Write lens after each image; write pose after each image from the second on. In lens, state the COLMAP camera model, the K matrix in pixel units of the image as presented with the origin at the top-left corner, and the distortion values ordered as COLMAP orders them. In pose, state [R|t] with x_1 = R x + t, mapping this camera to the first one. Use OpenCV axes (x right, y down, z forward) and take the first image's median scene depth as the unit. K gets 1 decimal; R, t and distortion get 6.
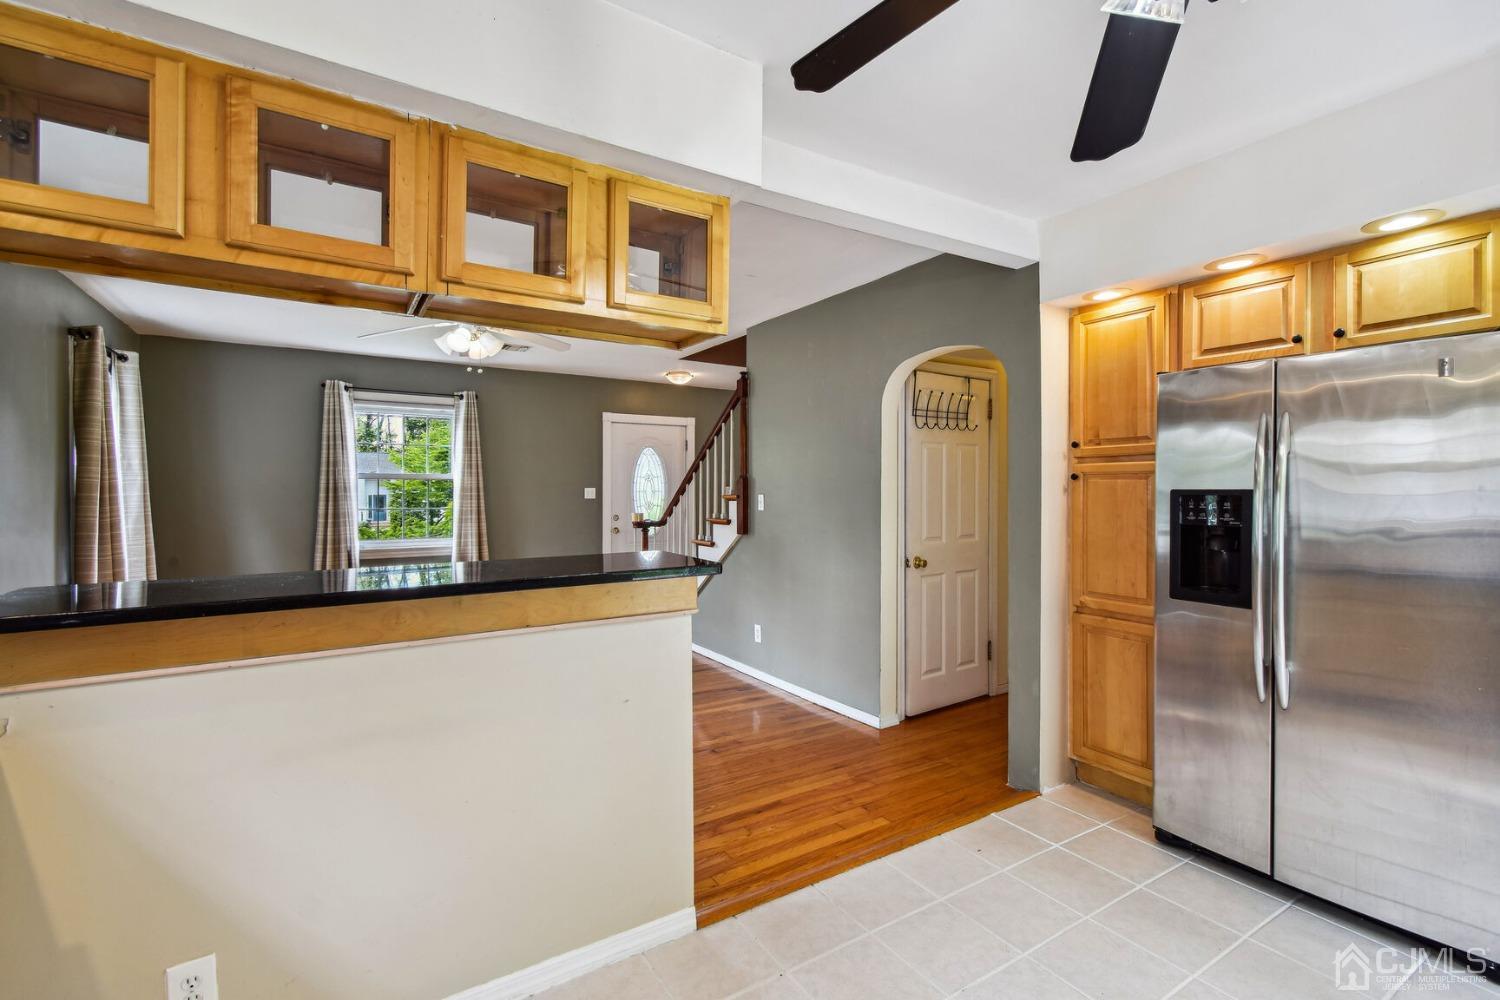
lens RADIAL K [[682.6, 0, 754.0], [0, 682.6, 491.7], [0, 0, 1]] dist [0.005596, -0.000835]
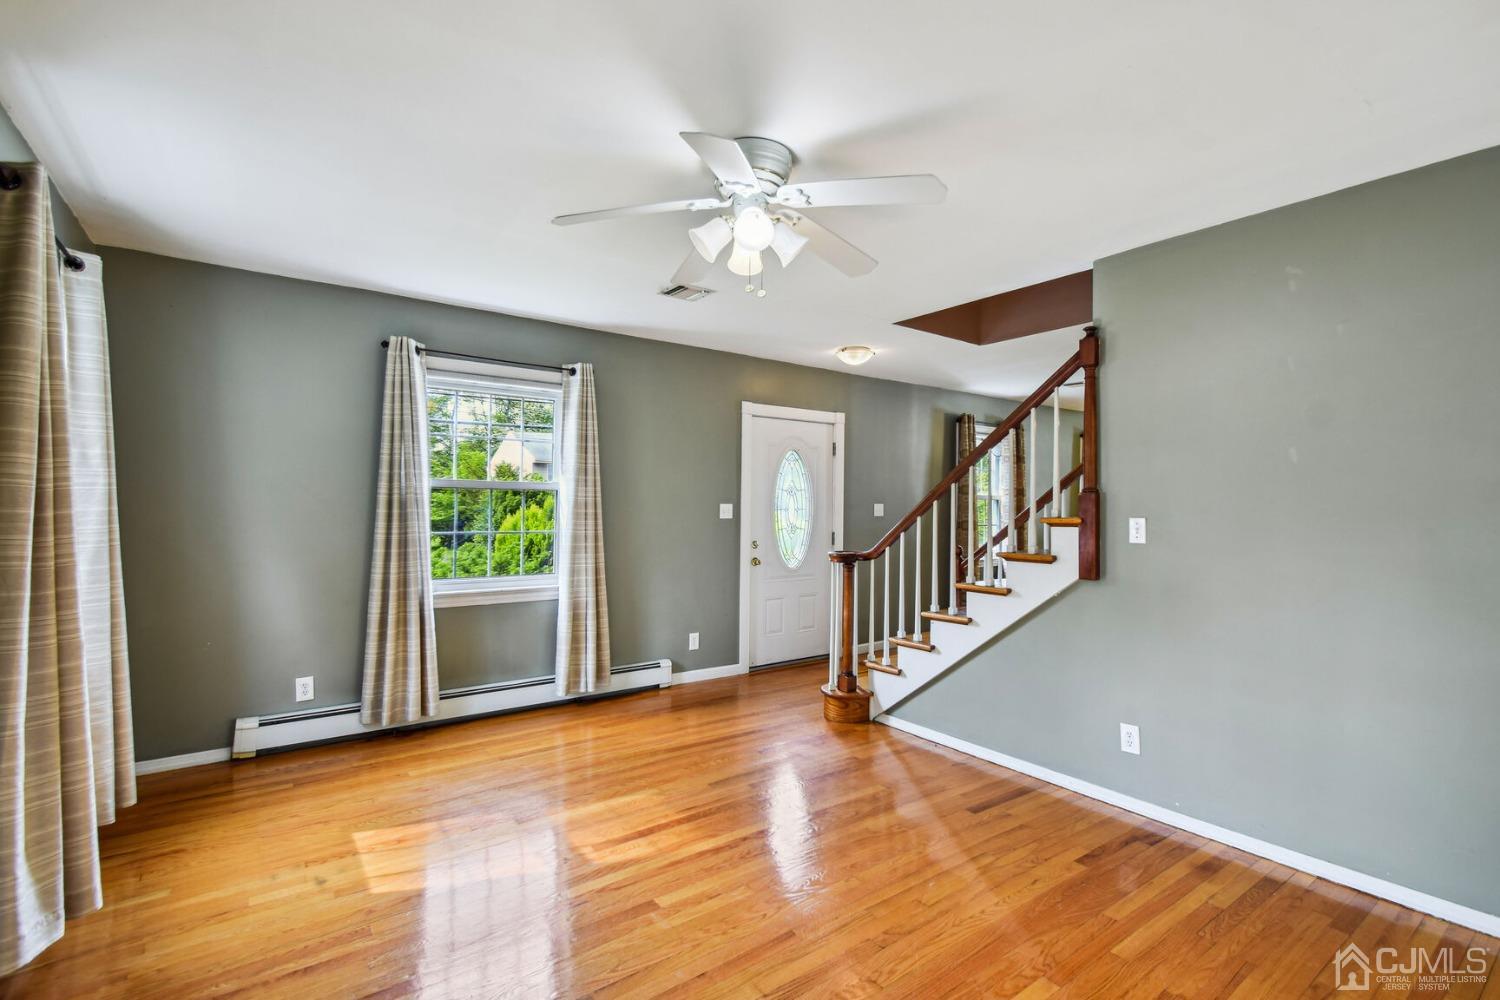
lens RADIAL K [[682.6, 0, 744.3], [0, 682.6, 500.4], [0, 0, 1]] dist [0.005596, -0.000835]
pose [[0.998013, 0.009522, 0.062277, -0.326234], [-0.008867, 0.999903, -0.010786, -0.001754], [-0.062374, 0.010212, 0.998001, 0.327104]]
